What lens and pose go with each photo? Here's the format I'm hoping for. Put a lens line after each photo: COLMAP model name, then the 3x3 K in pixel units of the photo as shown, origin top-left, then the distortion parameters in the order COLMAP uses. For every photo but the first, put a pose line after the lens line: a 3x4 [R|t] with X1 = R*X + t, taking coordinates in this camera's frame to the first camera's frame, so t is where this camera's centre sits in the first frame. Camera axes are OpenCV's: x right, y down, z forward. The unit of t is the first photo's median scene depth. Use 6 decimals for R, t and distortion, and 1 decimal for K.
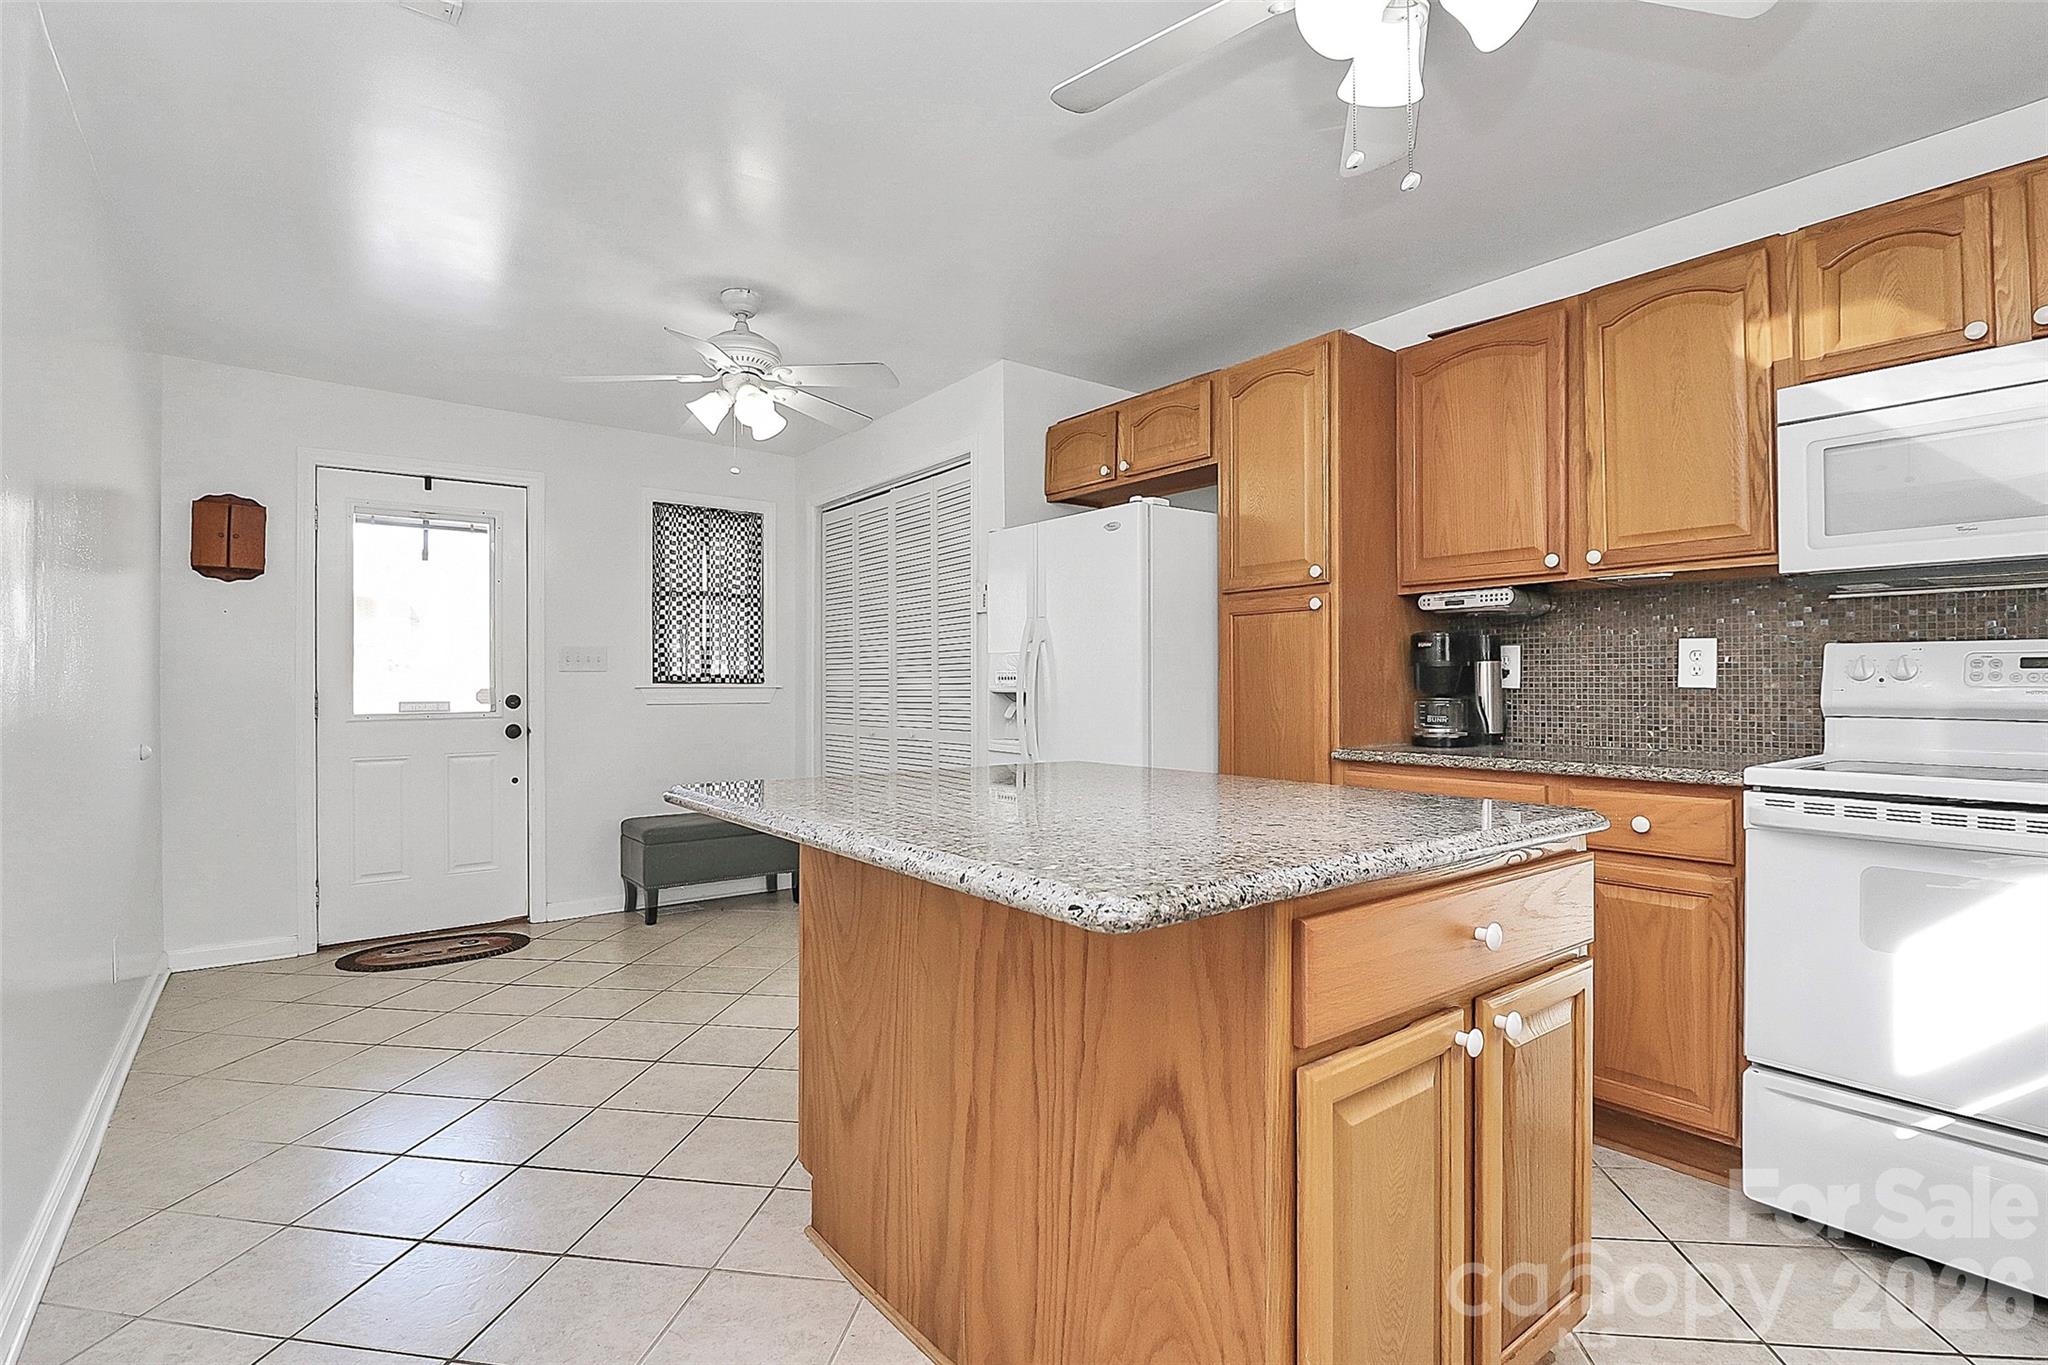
lens RADIAL K [[975.2, 0, 1016.7], [0, 975.2, 675.0], [0, 0, 1]] dist [0.000077, -0.010623]
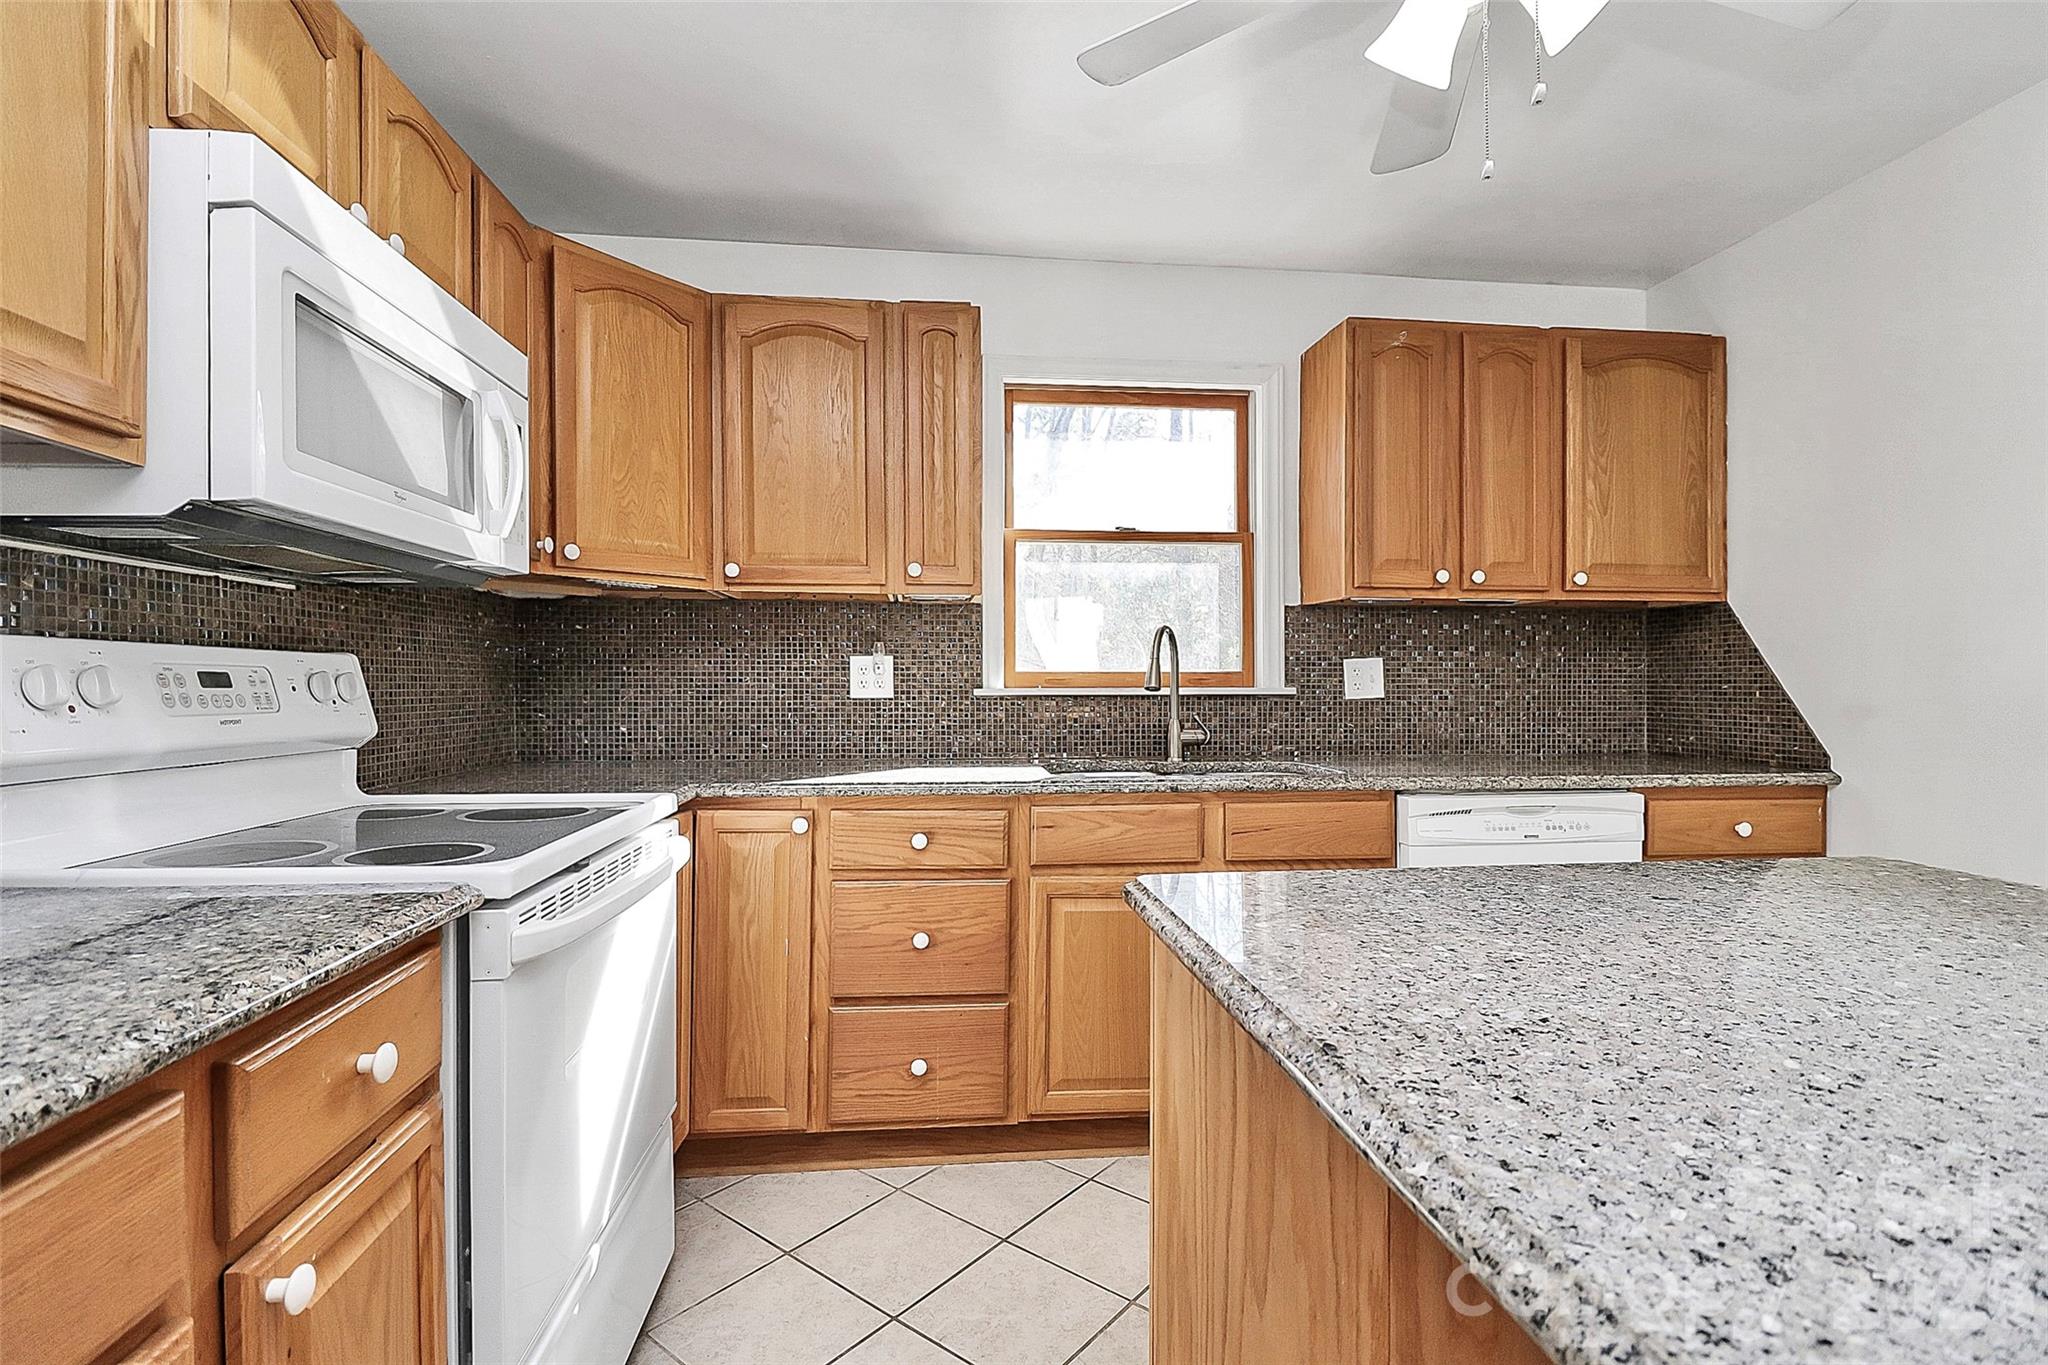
lens RADIAL K [[963.4, 0, 1024.0], [0, 963.4, 682.5], [0, 0, 1]] dist [-0.009462, 0.000072]
pose [[-0.858822, -0.000039, 0.512273, 0.104600], [-0.004281, 0.999966, -0.007100, -0.004463], [-0.512256, -0.008290, -0.858793, 0.668271]]
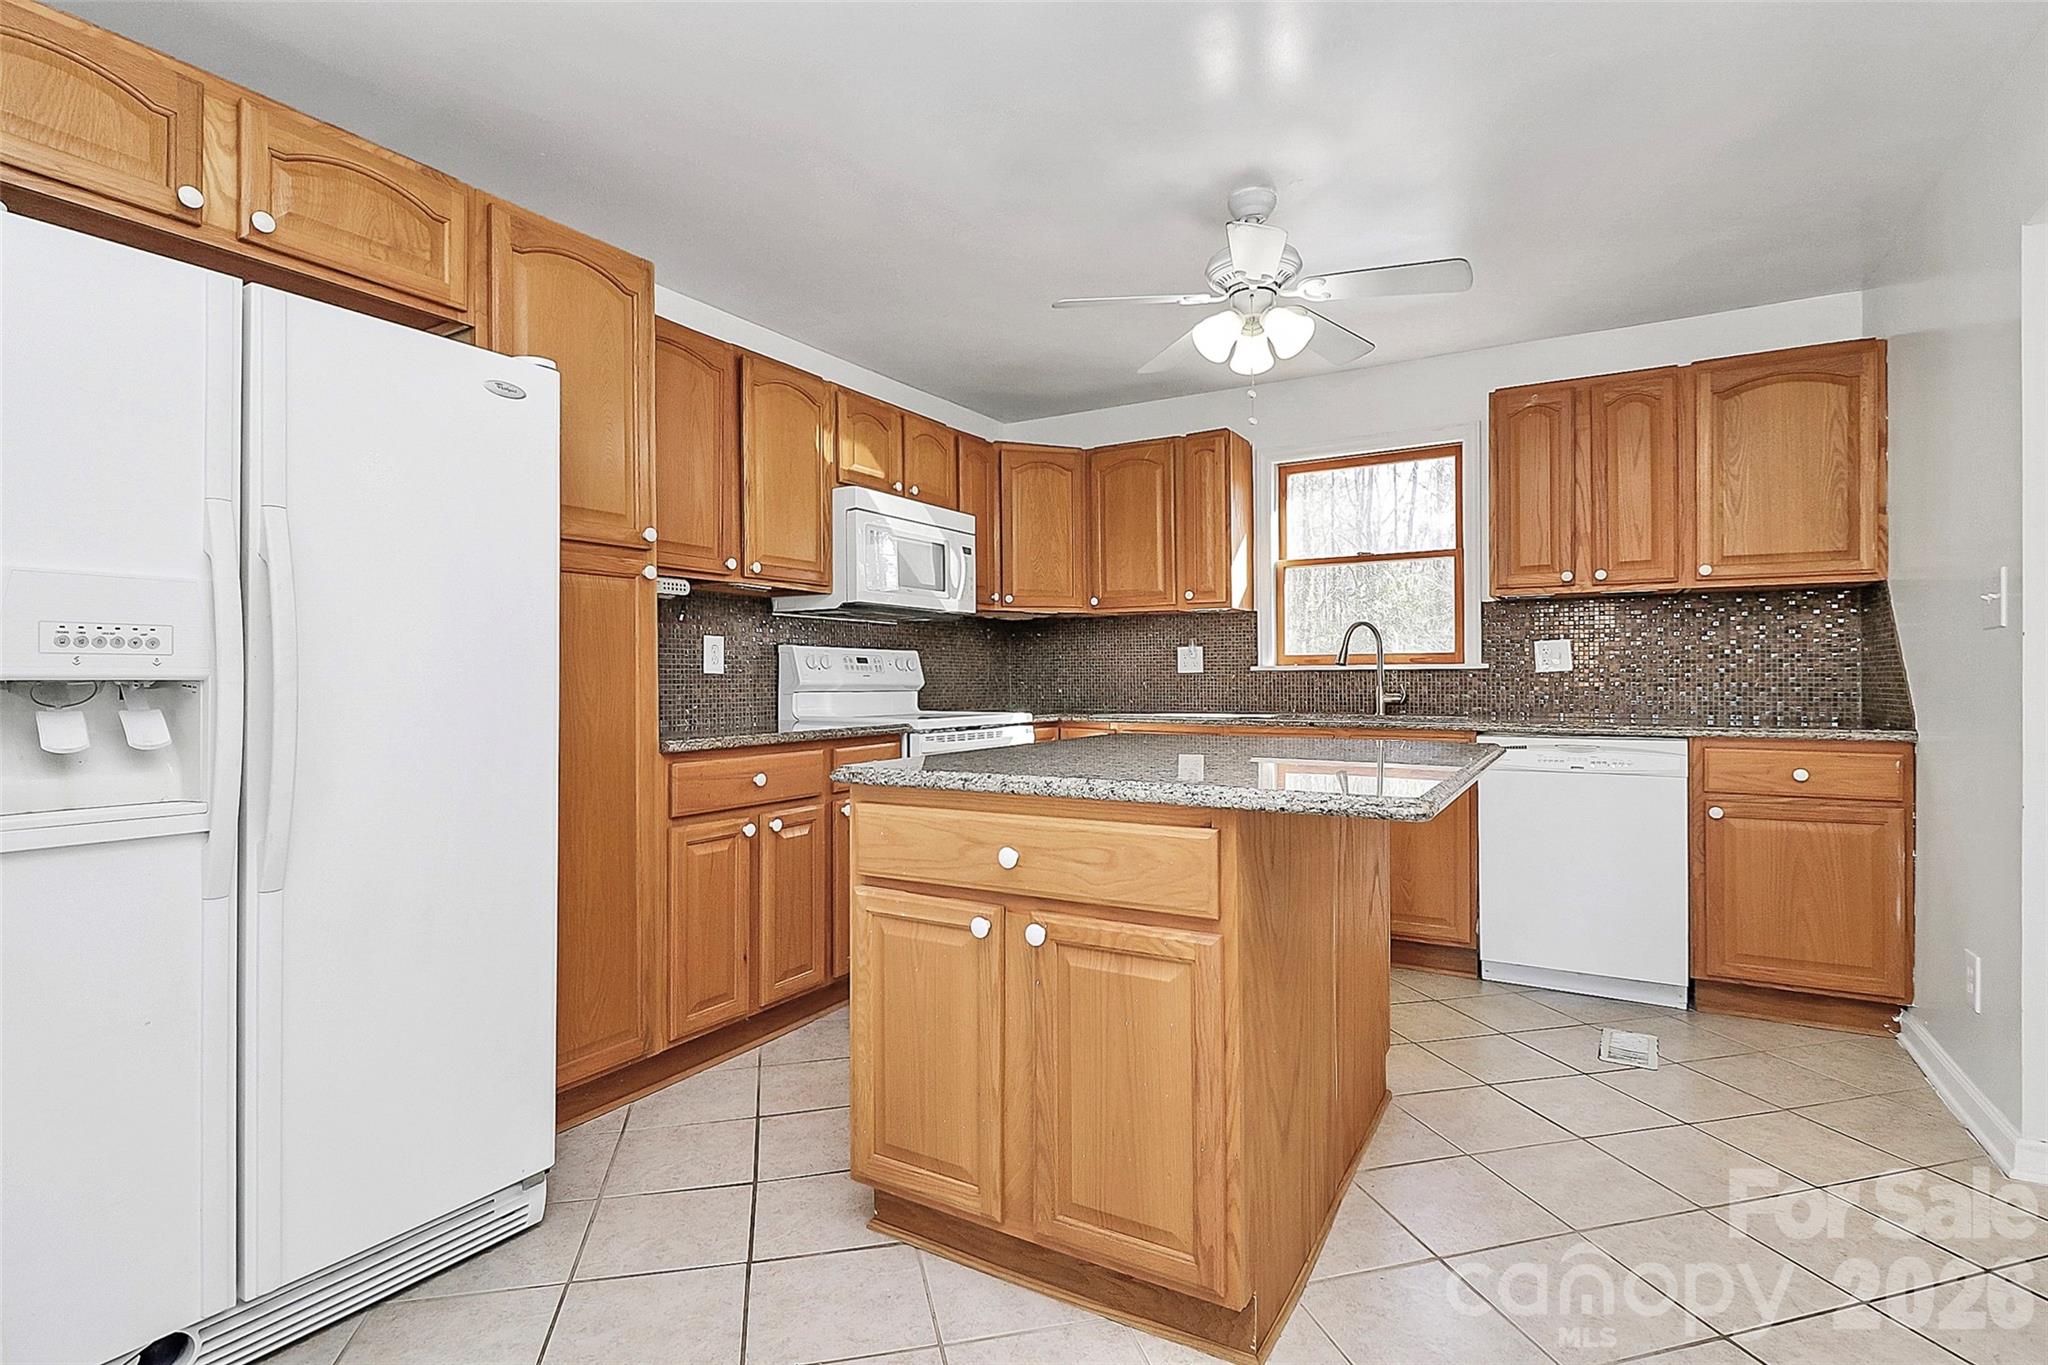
lens RADIAL K [[965.6, 0, 1028.6], [0, 965.6, 678.1], [0, 0, 1]] dist [0.000946, -0.009678]
pose [[-0.380259, 0.002675, 0.924876, -0.431933], [-0.004990, 0.999975, -0.004943, 0.015436], [-0.924866, -0.006495, -0.380237, 0.734707]]
